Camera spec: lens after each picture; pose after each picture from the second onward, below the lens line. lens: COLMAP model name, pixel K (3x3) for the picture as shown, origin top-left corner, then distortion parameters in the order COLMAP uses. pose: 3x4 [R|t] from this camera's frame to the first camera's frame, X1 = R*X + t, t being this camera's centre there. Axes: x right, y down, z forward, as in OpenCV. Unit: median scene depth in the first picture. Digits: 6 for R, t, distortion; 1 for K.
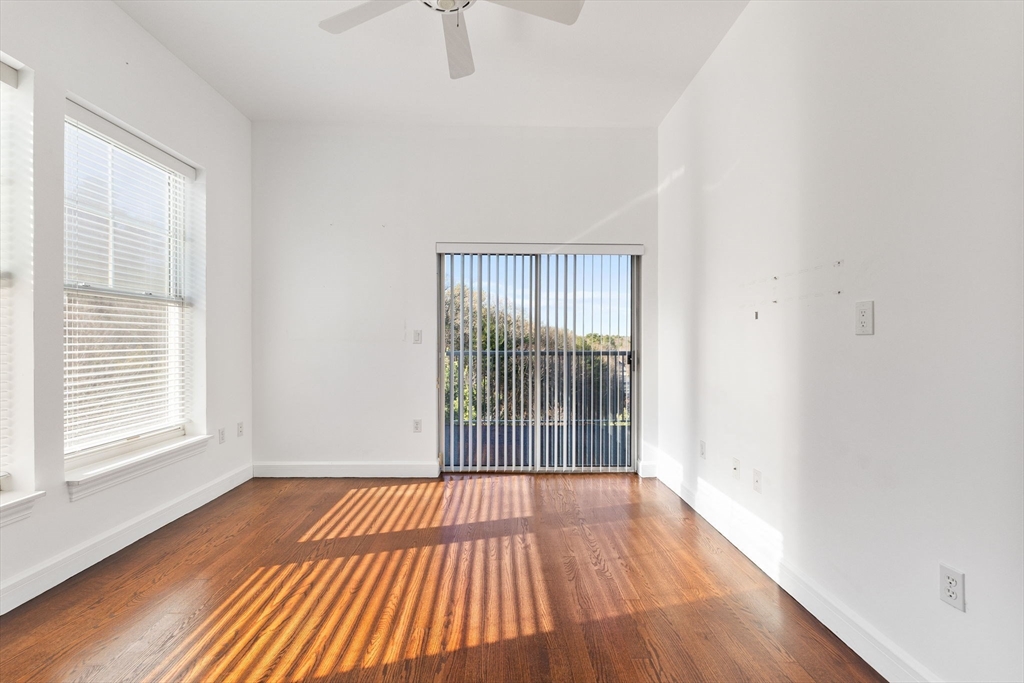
lens RADIAL K [[456.0, 0, 511.4], [0, 456.0, 342.2], [0, 0, 1]] dist [0.001995, 0.000476]
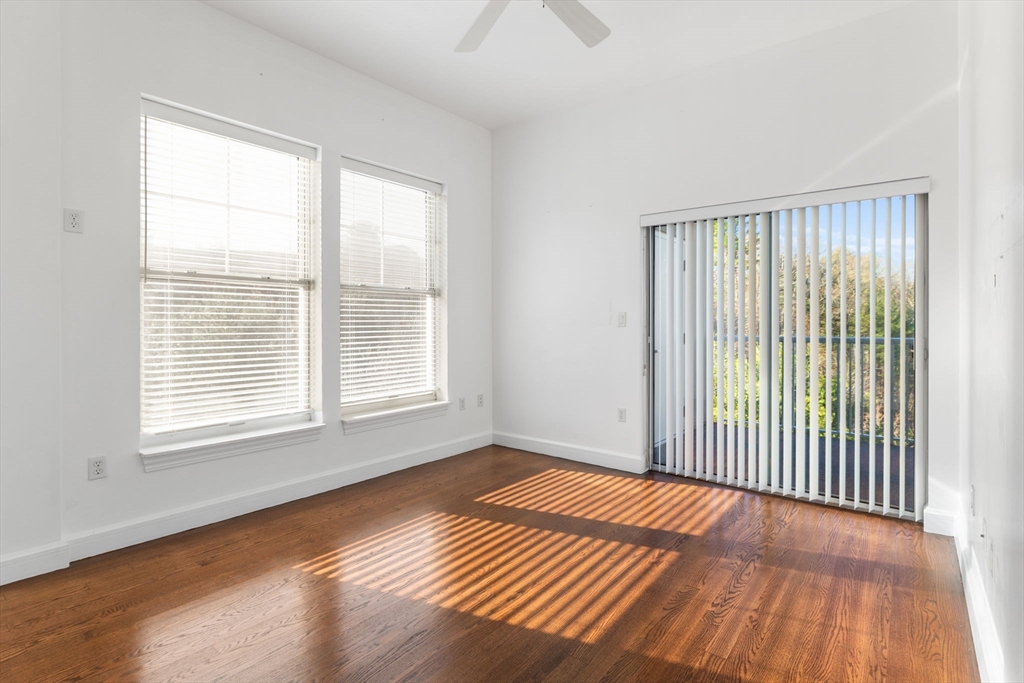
lens RADIAL K [[506.3, 0, 512.1], [0, 506.3, 331.9], [0, 0, 1]] dist [-0.004573, 0.000935]
pose [[0.771235, 0.009747, -0.636476, 0.394263], [-0.001535, 0.999908, 0.013452, -0.001378], [0.636549, -0.009398, 0.771179, 0.084057]]
